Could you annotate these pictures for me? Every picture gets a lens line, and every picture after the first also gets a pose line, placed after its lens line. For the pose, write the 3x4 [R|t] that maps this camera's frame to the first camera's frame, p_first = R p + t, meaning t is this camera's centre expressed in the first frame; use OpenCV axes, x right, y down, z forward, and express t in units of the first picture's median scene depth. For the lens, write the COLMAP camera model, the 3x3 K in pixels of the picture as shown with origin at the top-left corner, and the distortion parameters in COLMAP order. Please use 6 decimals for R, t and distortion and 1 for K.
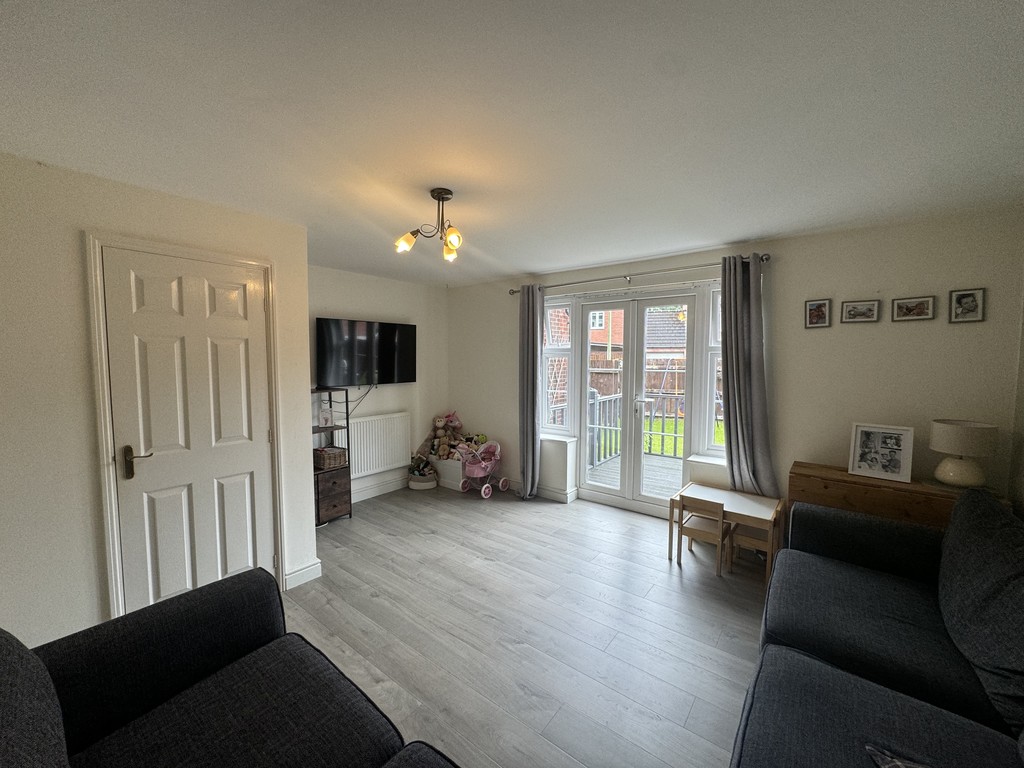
lens RADIAL K [[410.3, 0, 513.7], [0, 410.3, 383.3], [0, 0, 1]] dist [-0.000546, 0.000124]
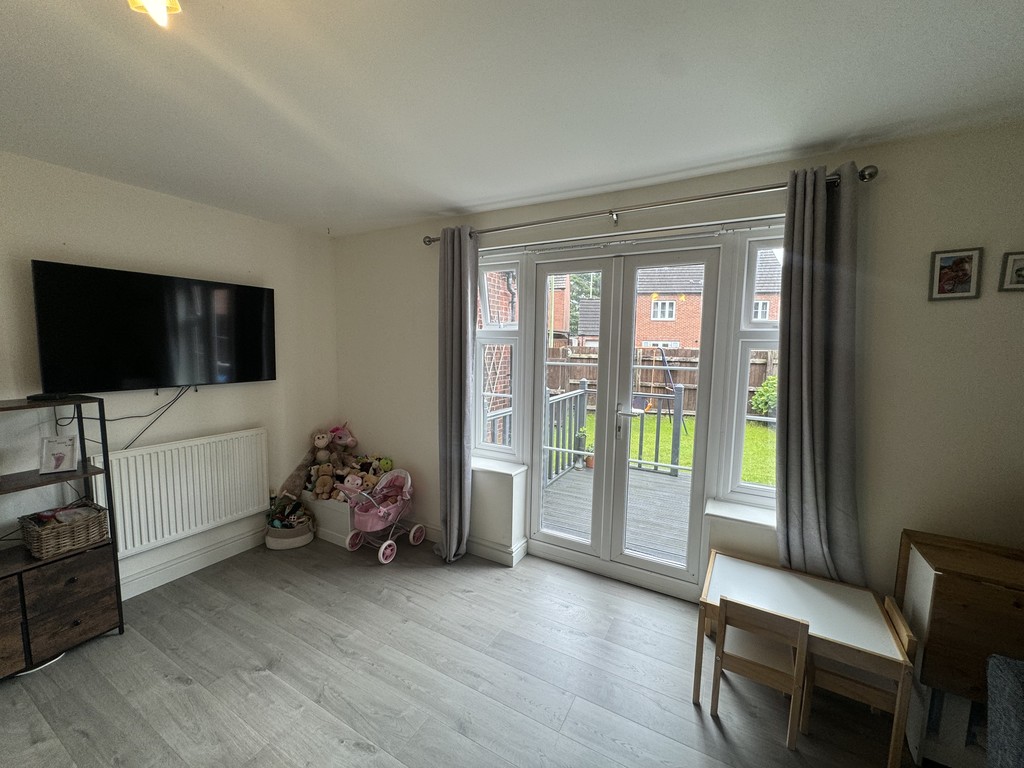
lens RADIAL K [[410.3, 0, 510.4], [0, 410.3, 381.2], [0, 0, 1]] dist [-0.000546, 0.000124]
pose [[0.989775, 0.001495, 0.142629, 0.034941], [-0.005545, 0.999592, 0.028002, -0.024979], [-0.142529, -0.028507, 0.989380, 0.379157]]
